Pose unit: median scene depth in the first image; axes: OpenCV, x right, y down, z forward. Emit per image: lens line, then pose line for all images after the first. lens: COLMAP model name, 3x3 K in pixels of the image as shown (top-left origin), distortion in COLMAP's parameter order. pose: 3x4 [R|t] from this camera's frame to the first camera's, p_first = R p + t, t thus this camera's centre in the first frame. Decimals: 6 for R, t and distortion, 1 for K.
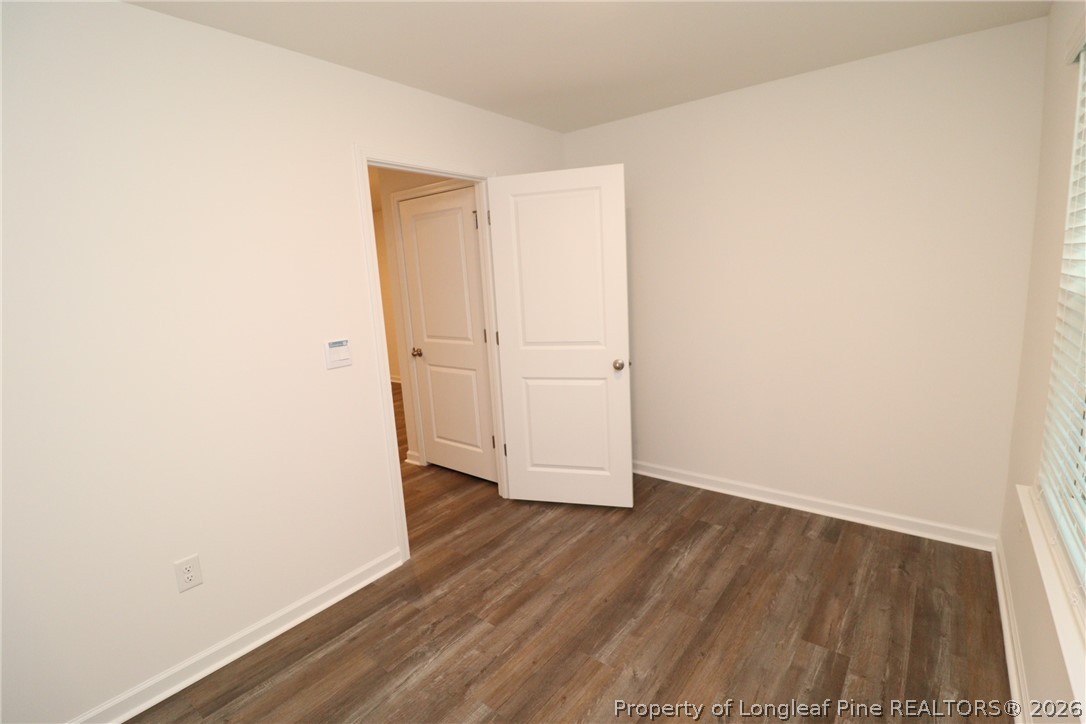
lens RADIAL K [[504.4, 0, 572.9], [0, 504.4, 359.5], [0, 0, 1]] dist [-0.005696, -0.002329]
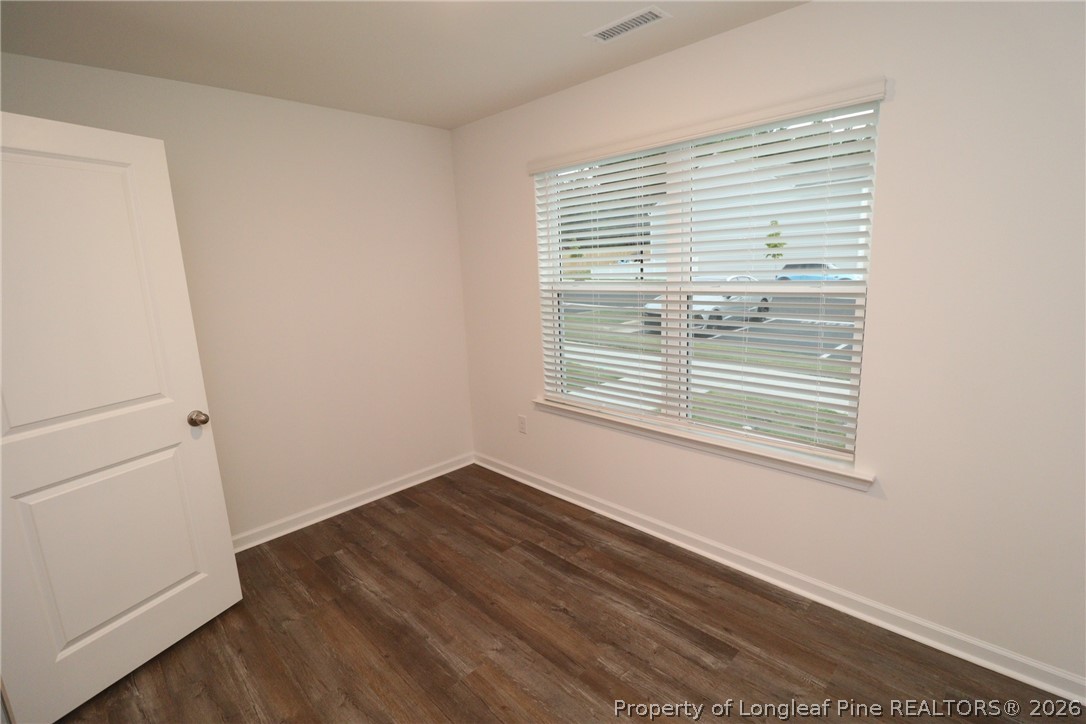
lens RADIAL K [[504.4, 0, 546.1], [0, 504.4, 360.6], [0, 0, 1]] dist [-0.005696, -0.002329]
pose [[0.142689, -0.144004, 0.979236, -0.635224], [0.199634, 0.973213, 0.114028, -0.063090], [-0.969426, 0.179218, 0.167615, 0.458413]]
